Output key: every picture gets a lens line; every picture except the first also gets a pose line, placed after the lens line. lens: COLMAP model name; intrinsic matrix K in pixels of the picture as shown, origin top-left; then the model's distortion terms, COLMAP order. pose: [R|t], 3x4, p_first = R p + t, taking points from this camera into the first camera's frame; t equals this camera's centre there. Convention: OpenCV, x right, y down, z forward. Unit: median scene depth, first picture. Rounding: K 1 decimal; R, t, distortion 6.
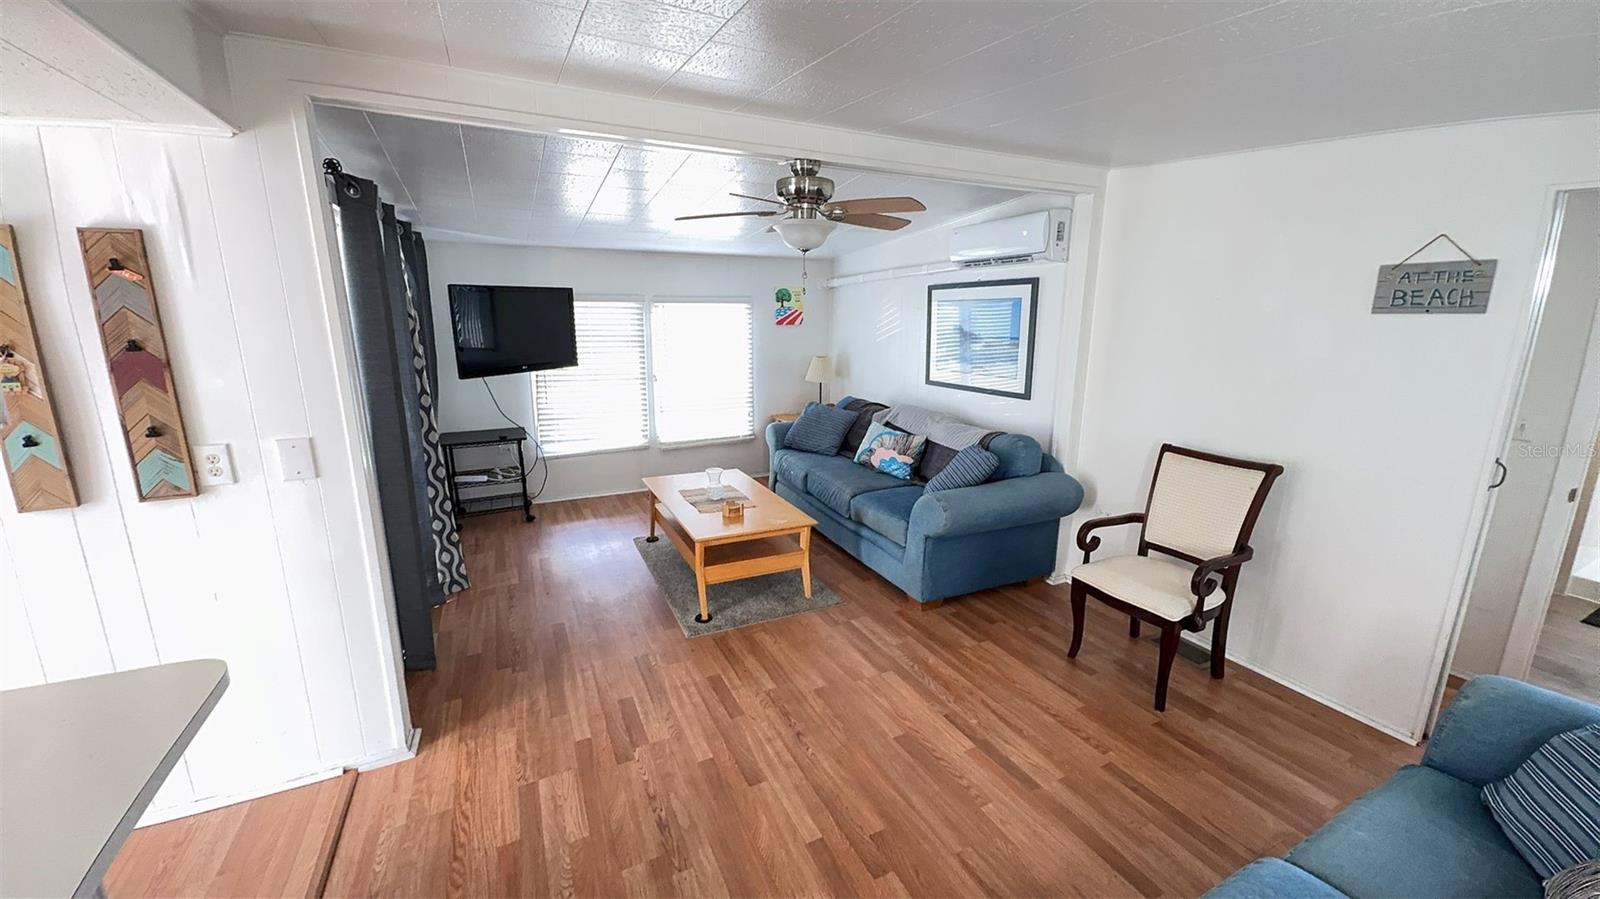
lens RADIAL K [[613.5, 0, 799.4], [0, 613.5, 449.7], [0, 0, 1]] dist [0.000698, -0.000207]
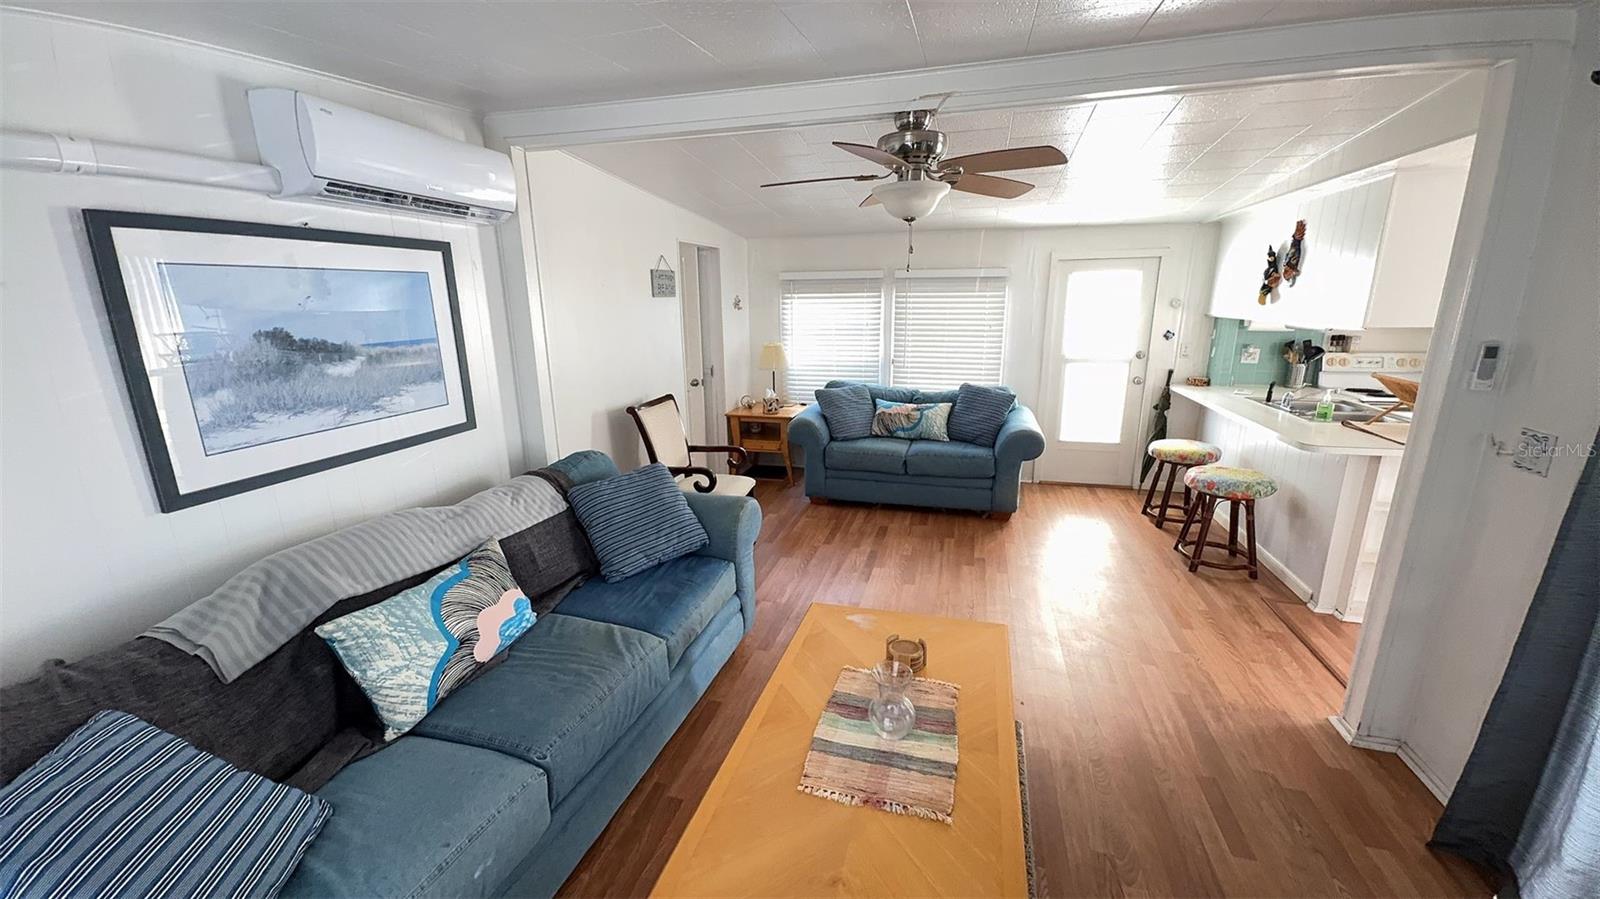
lens RADIAL K [[613.5, 0, 799.1], [0, 613.5, 450.9], [0, 0, 1]] dist [0.000698, -0.000207]
pose [[-0.750712, -0.153950, 0.642441, -0.335853], [0.151824, 0.906234, 0.394576, -0.278506], [-0.642947, 0.393751, -0.656948, 1.264893]]
